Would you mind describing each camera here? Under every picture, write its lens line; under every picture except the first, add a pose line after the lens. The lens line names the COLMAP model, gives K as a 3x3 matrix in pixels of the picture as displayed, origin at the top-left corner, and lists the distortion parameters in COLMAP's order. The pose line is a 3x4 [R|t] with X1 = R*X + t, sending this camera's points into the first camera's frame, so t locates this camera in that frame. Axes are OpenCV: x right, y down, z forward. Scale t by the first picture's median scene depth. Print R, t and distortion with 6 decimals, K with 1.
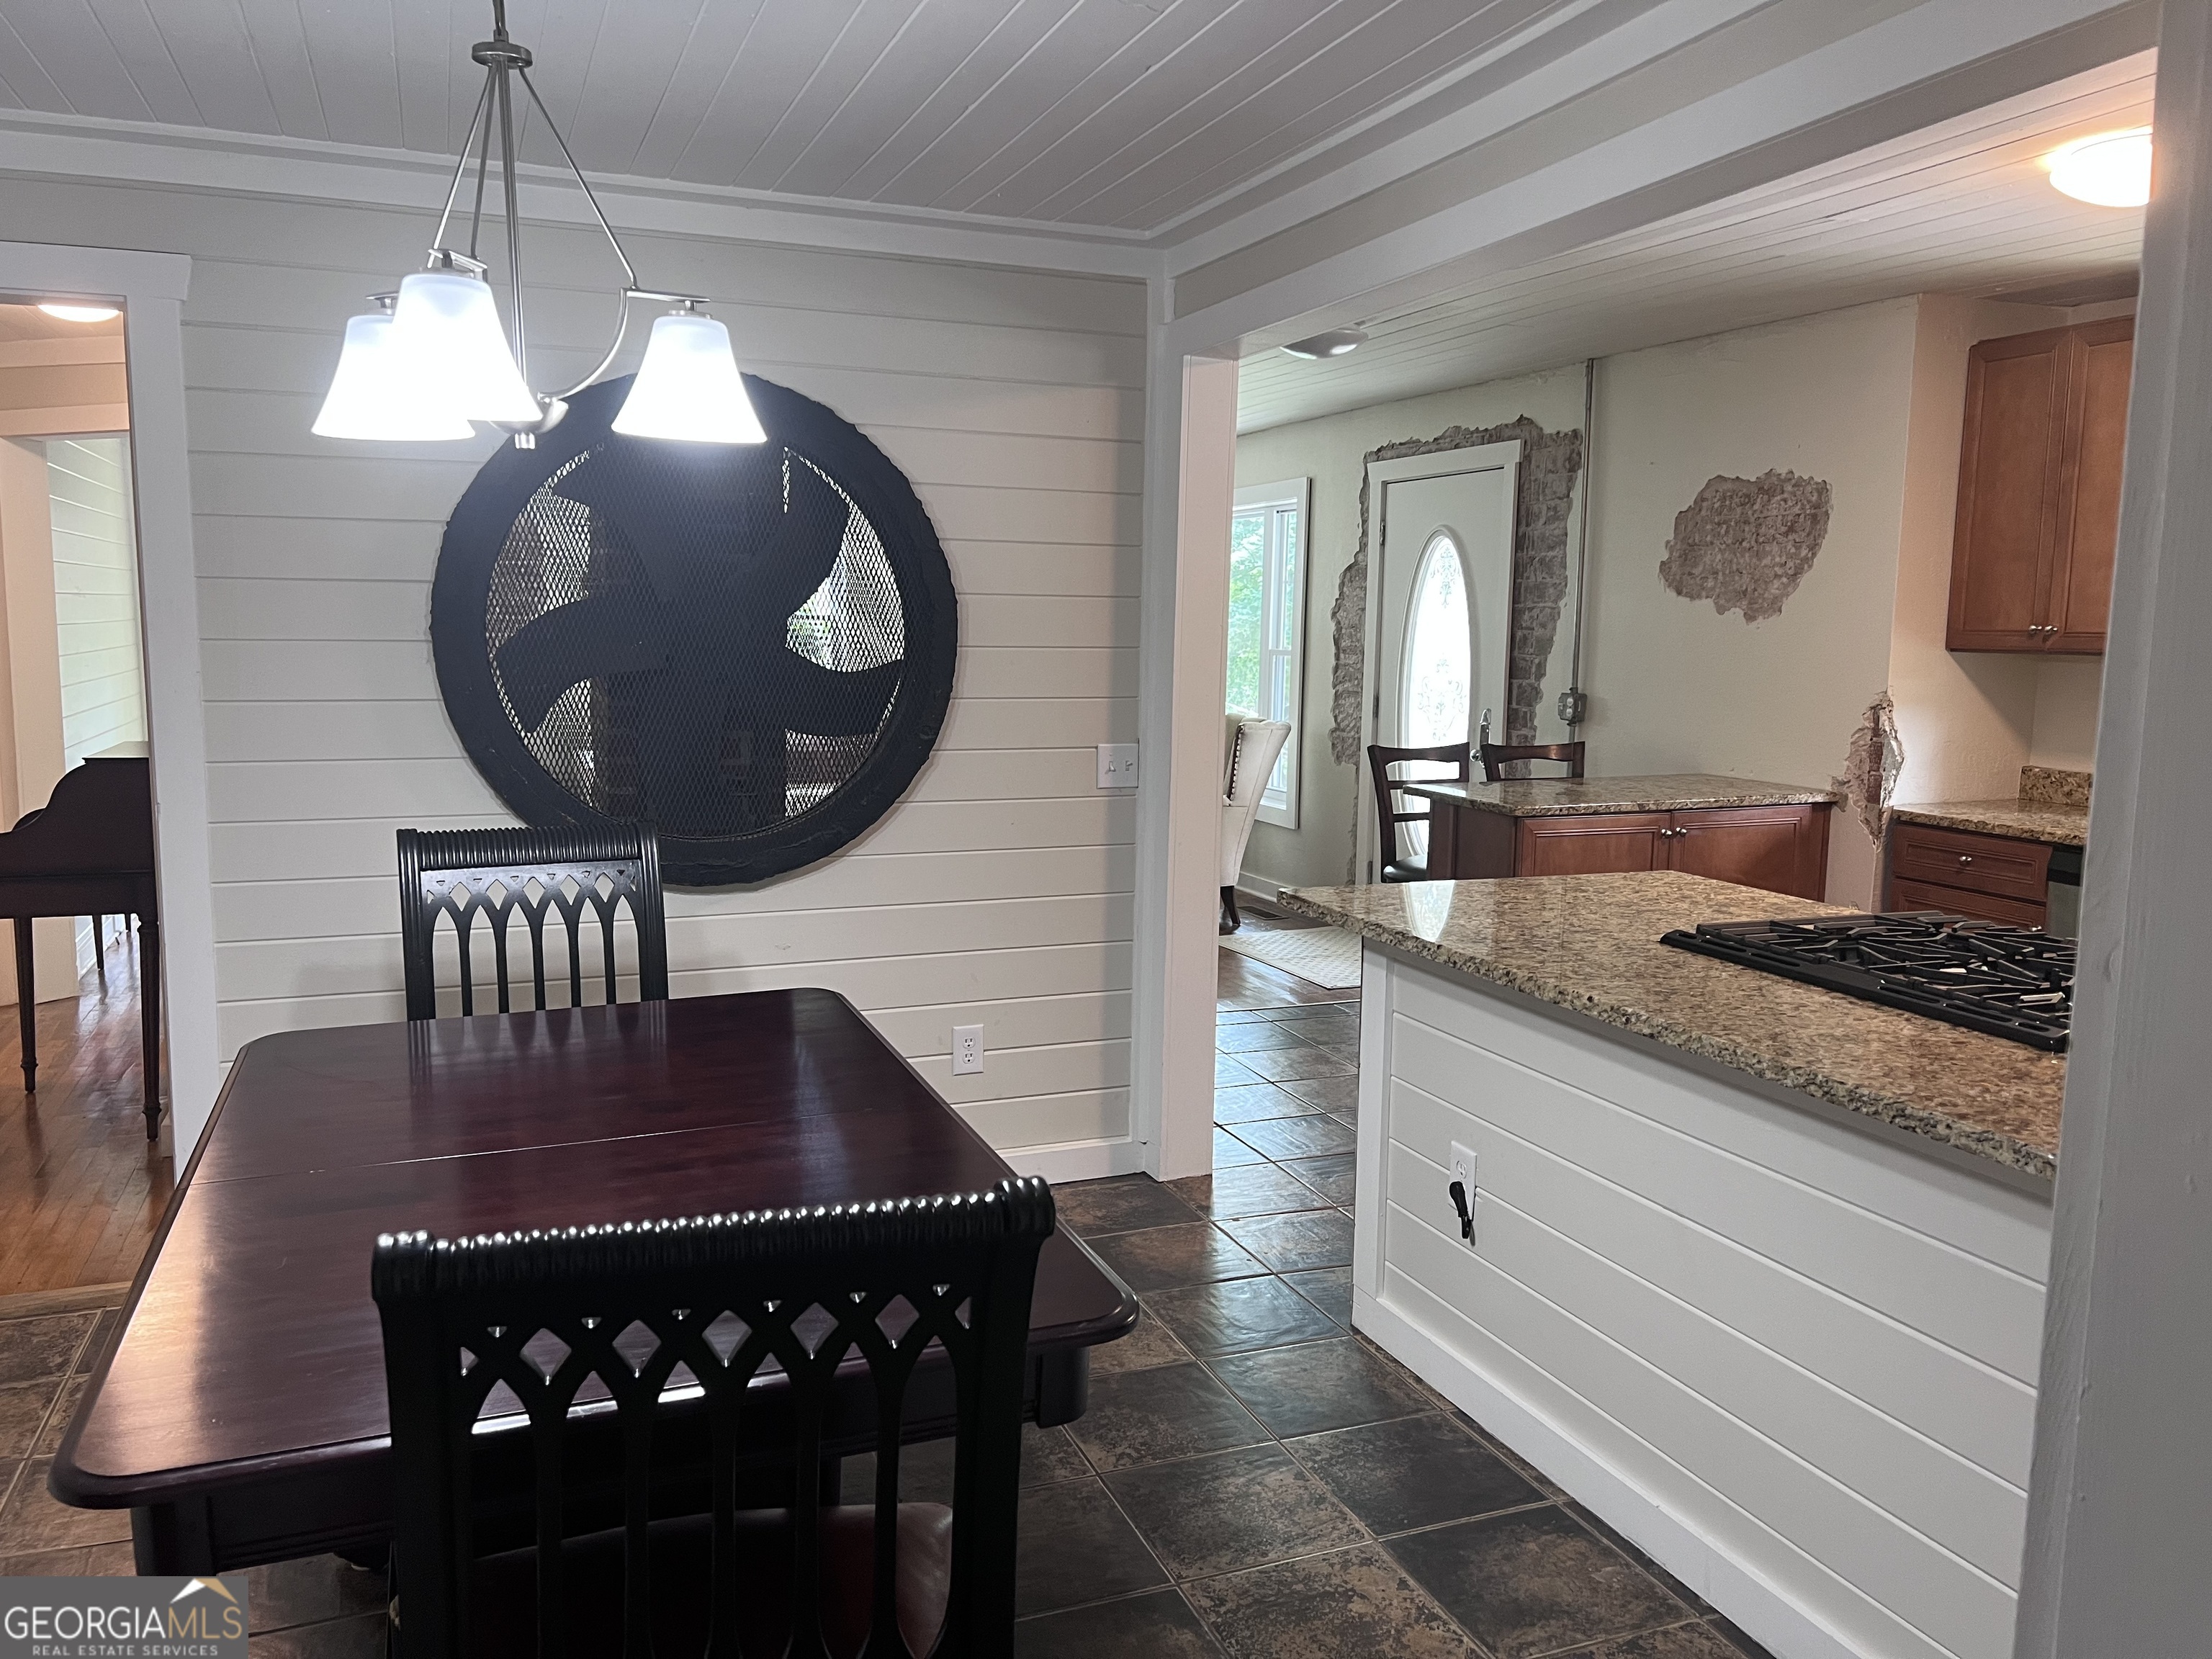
lens RADIAL K [[1669.7, 0, 1095.4], [0, 1669.7, 838.6], [0, 0, 1]] dist [0.051556, -0.055170]
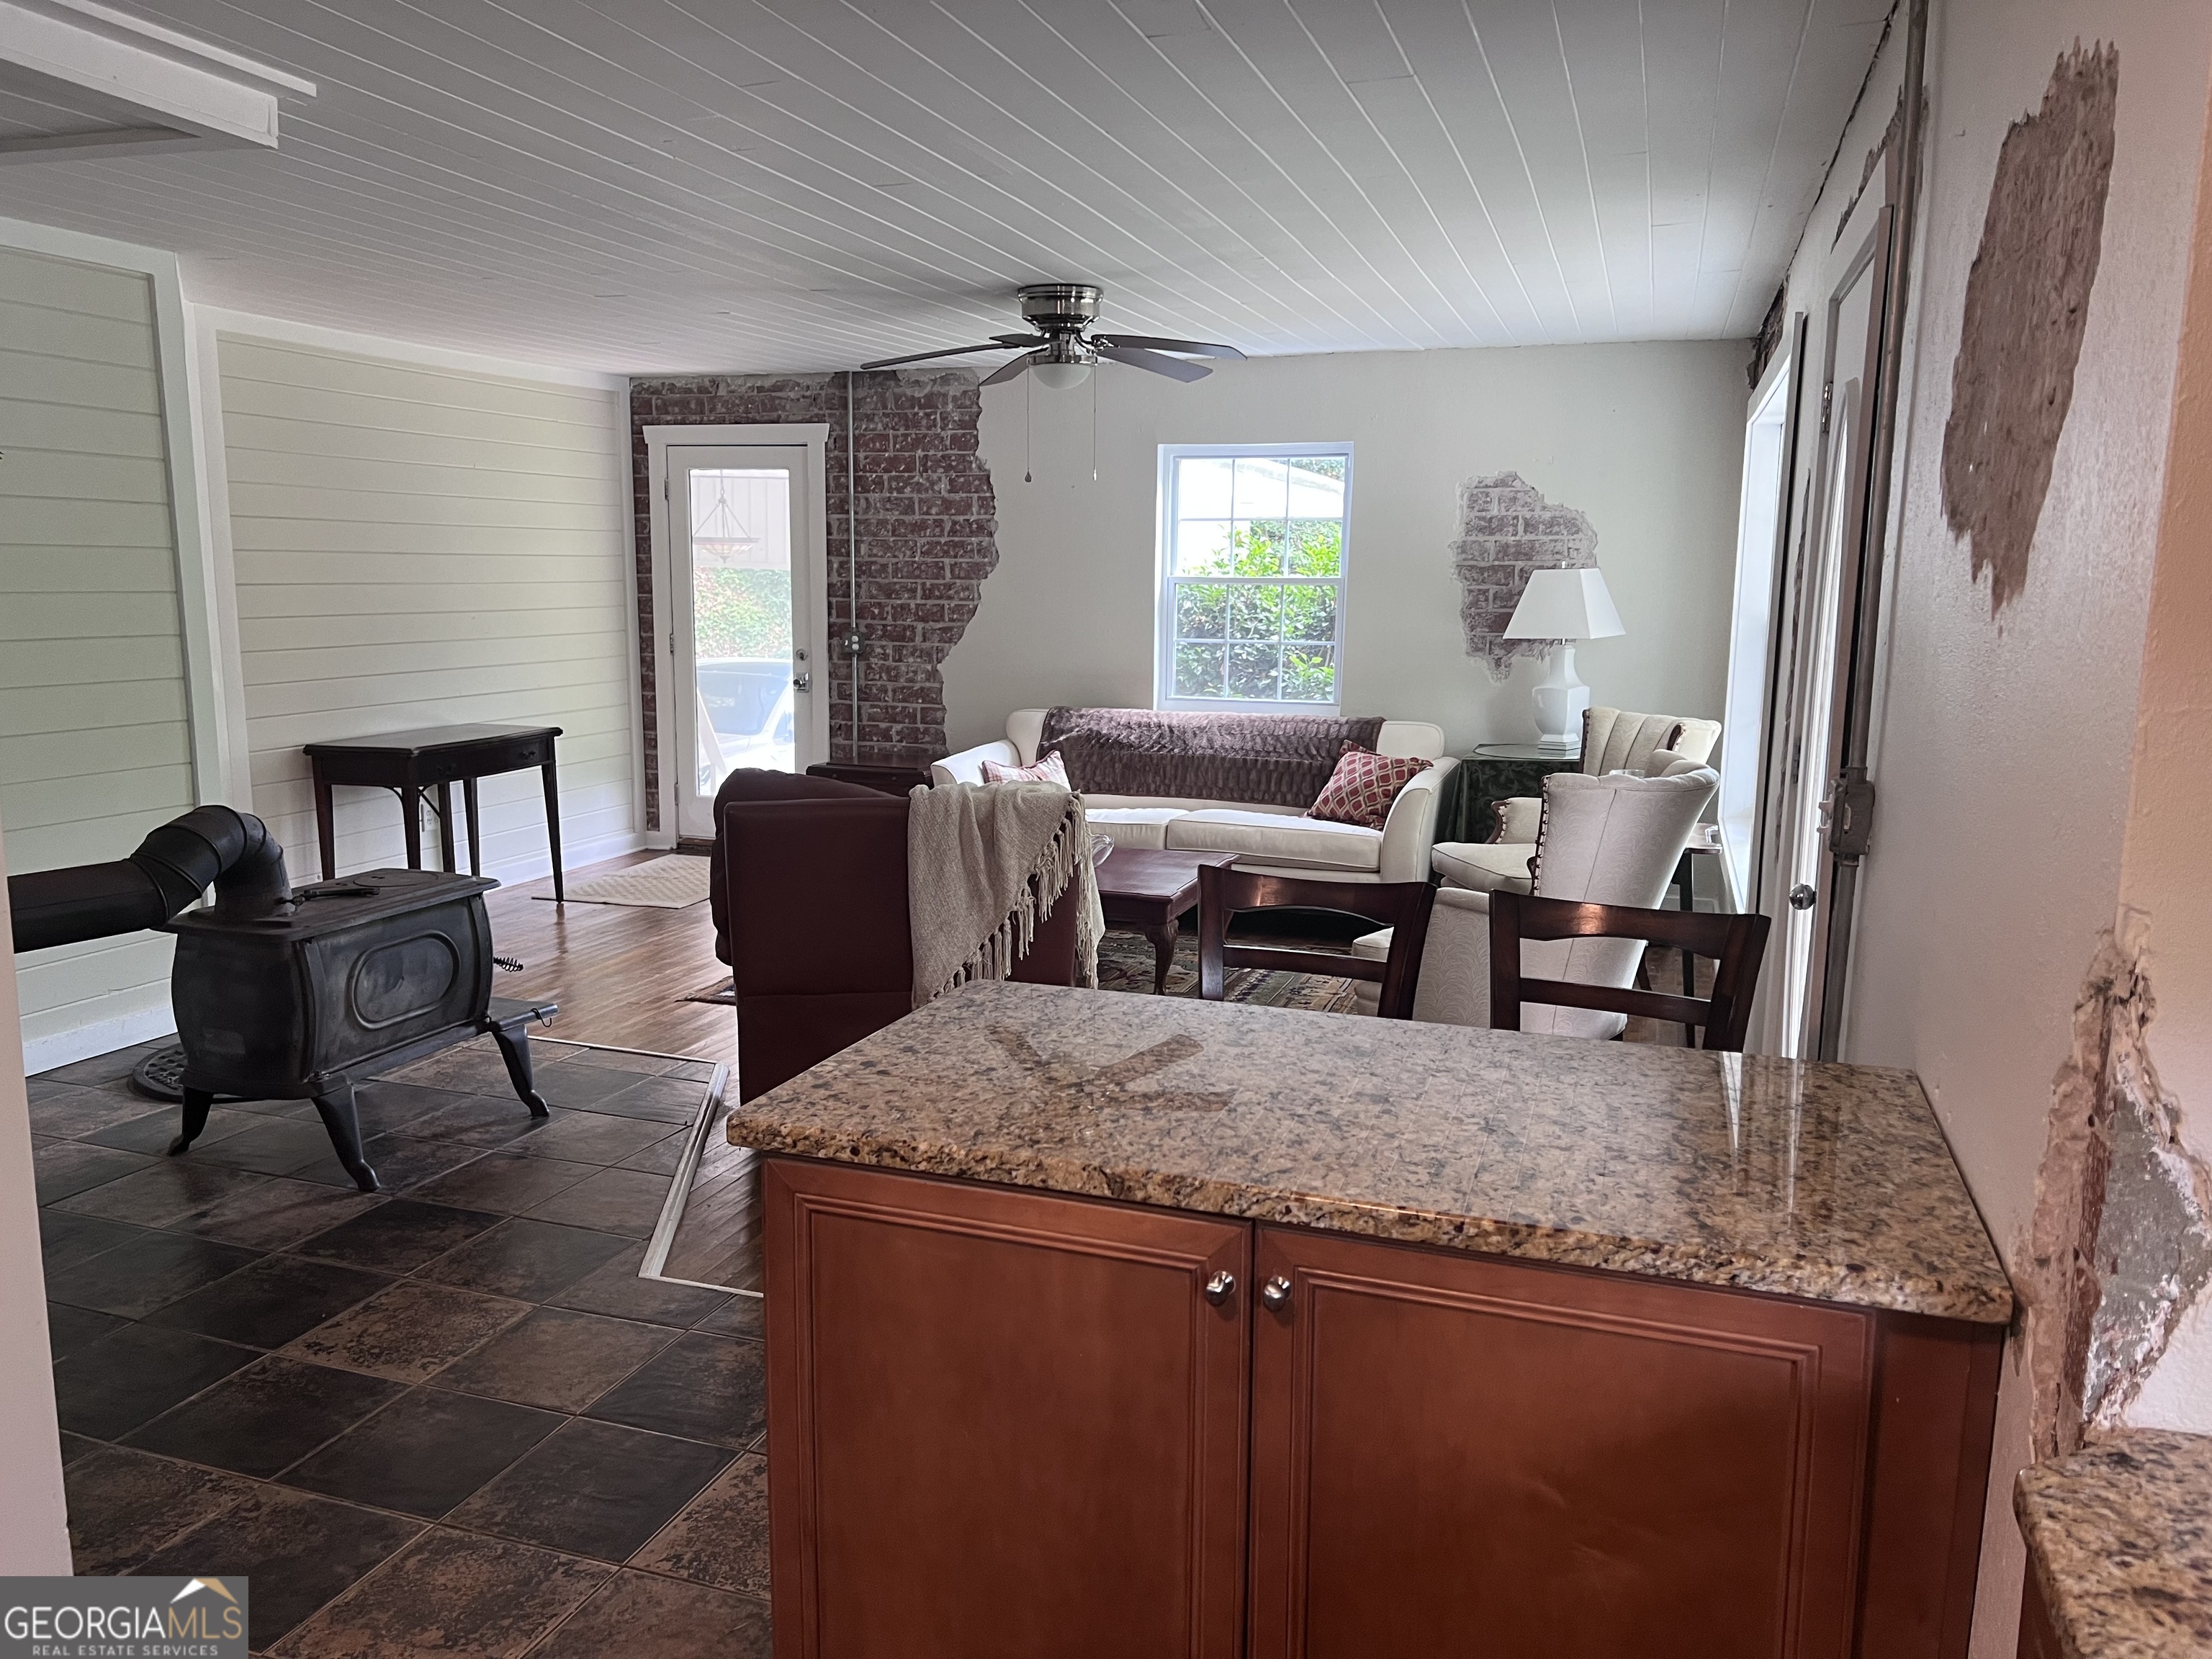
lens RADIAL K [[1669.7, 0, 1104.4], [0, 1669.7, 836.4], [0, 0, 1]] dist [0.051556, -0.055170]
pose [[0.757260, 0.105402, -0.644552, 0.492313], [-0.090431, 0.994307, 0.056353, -0.096890], [0.646823, 0.015614, 0.762481, 0.717750]]
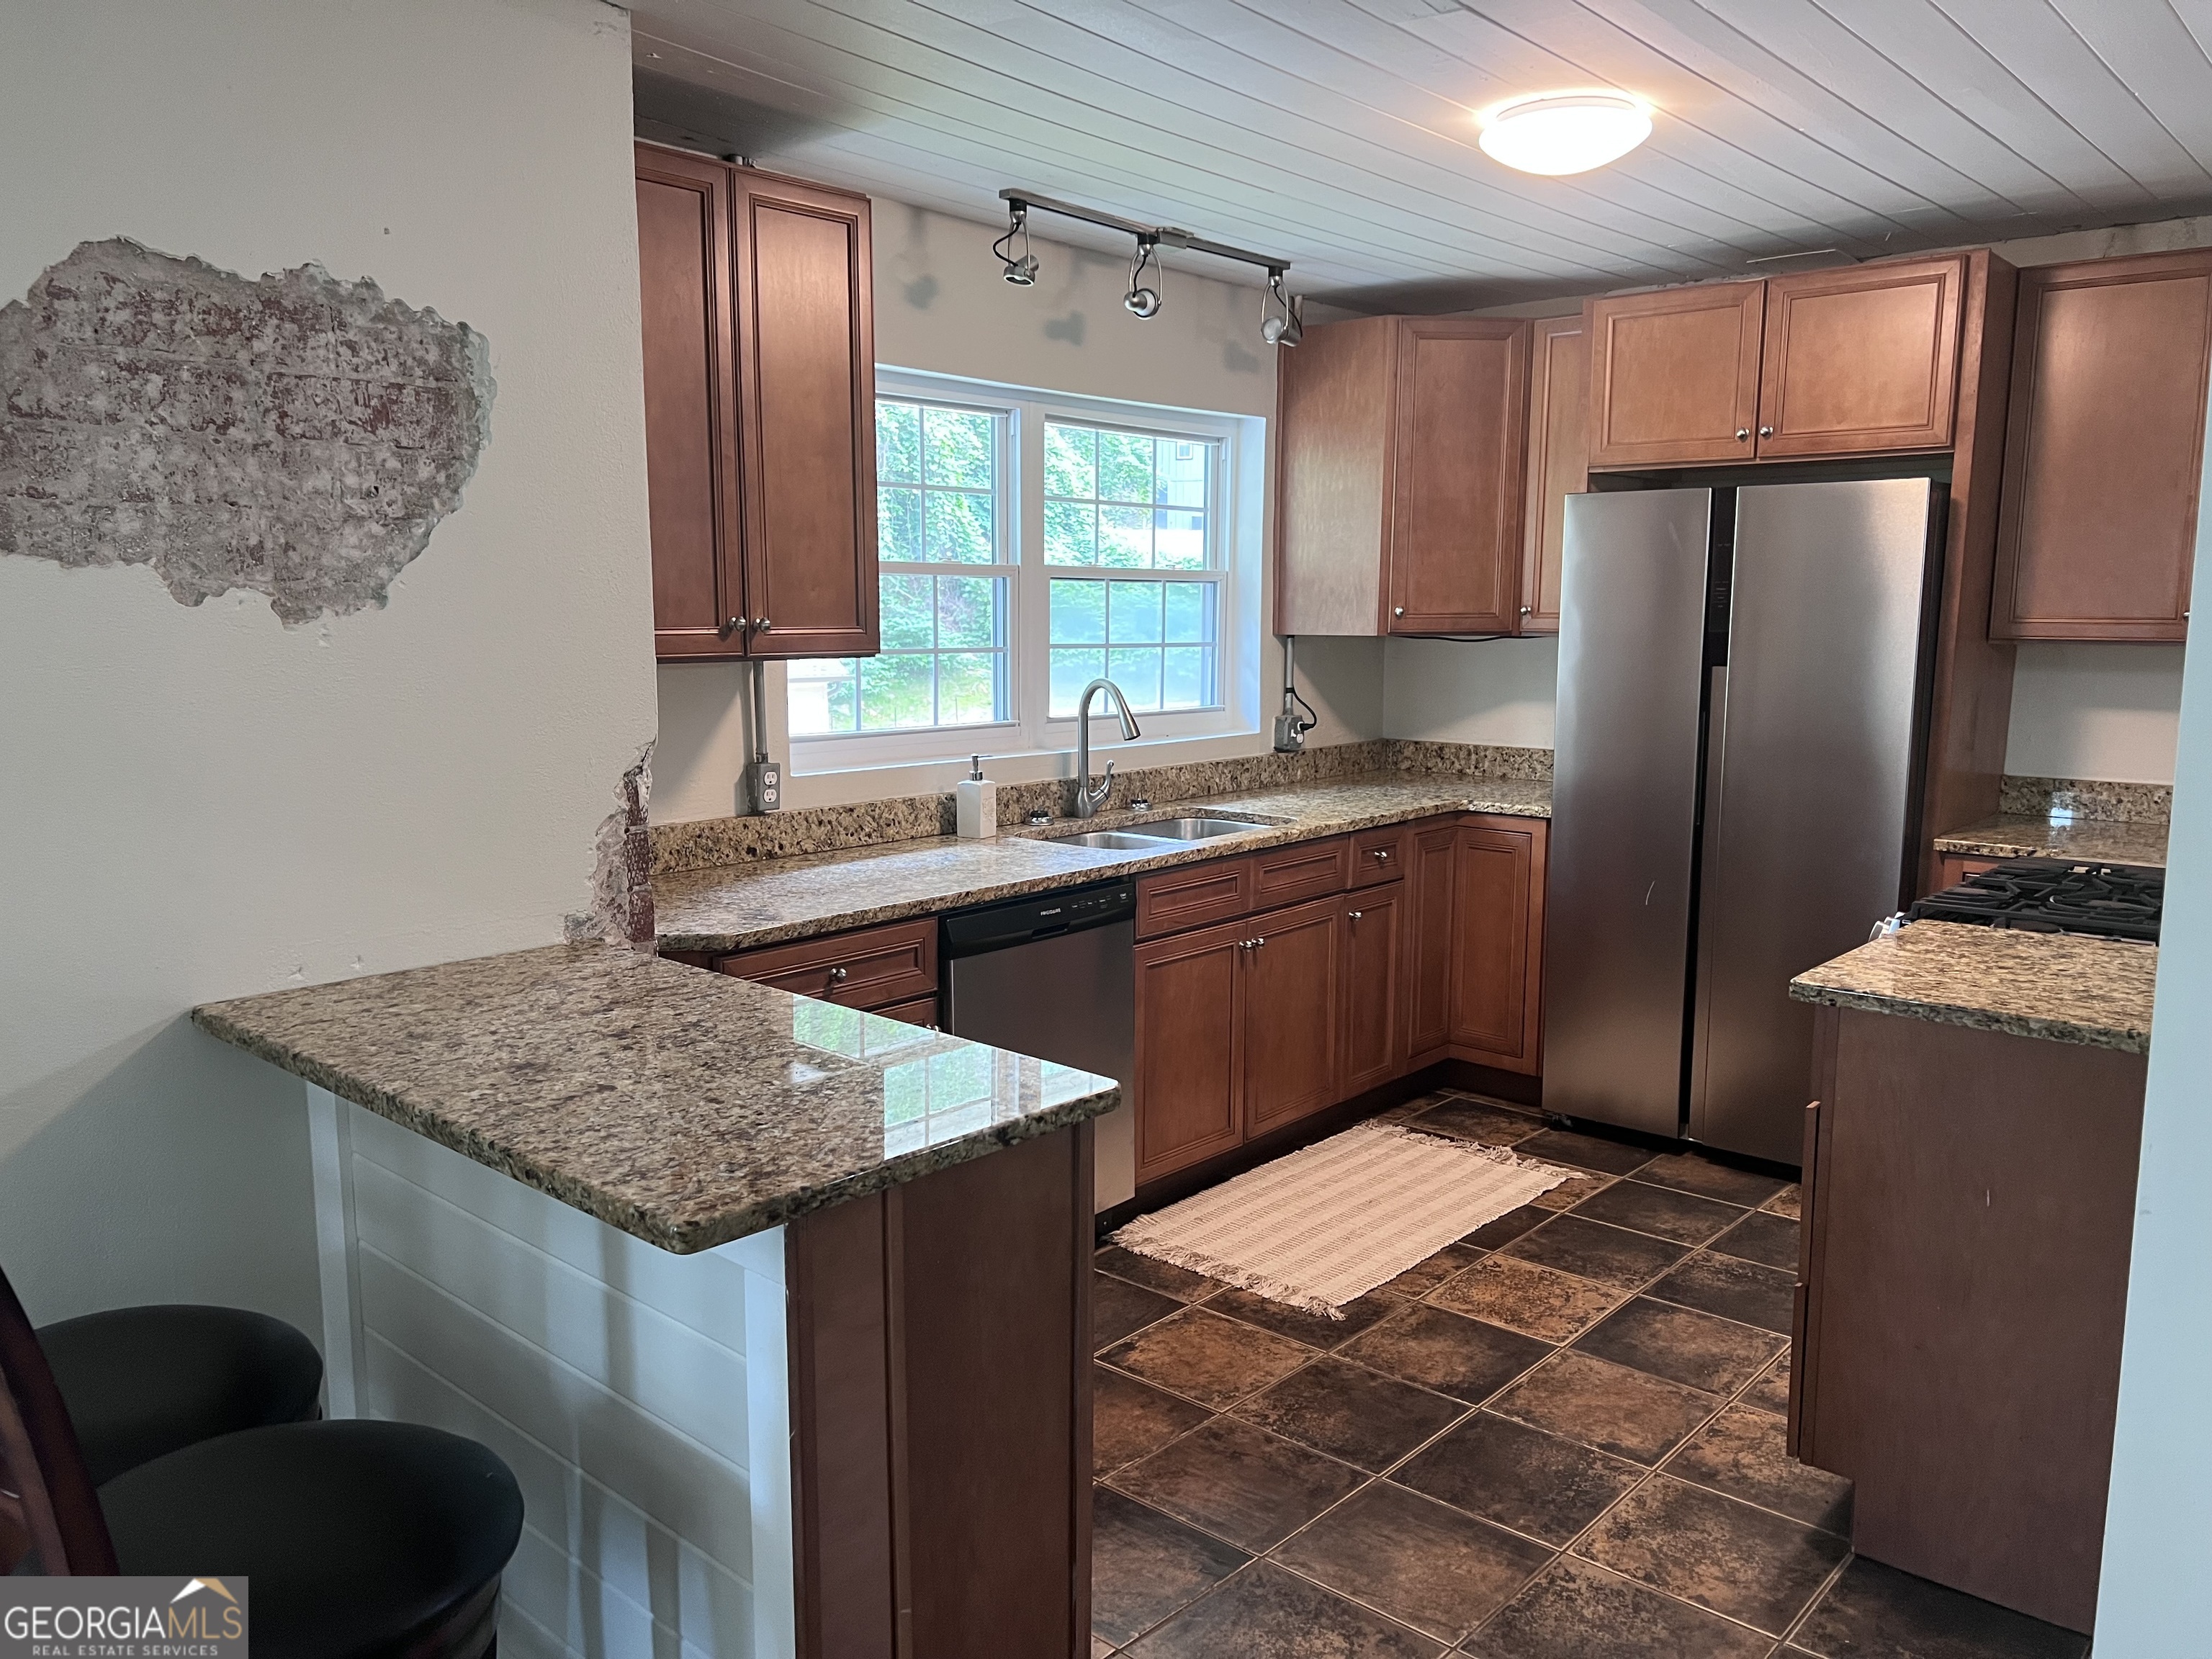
lens RADIAL K [[1669.7, 0, 1094.8], [0, 1669.7, 829.7], [0, 0, 1]] dist [0.051556, -0.055170]
pose [[-0.456926, -0.132654, 0.879558, -0.090323], [0.112130, 0.972339, 0.204898, -0.151166], [-0.882409, 0.192248, -0.429413, 1.077461]]
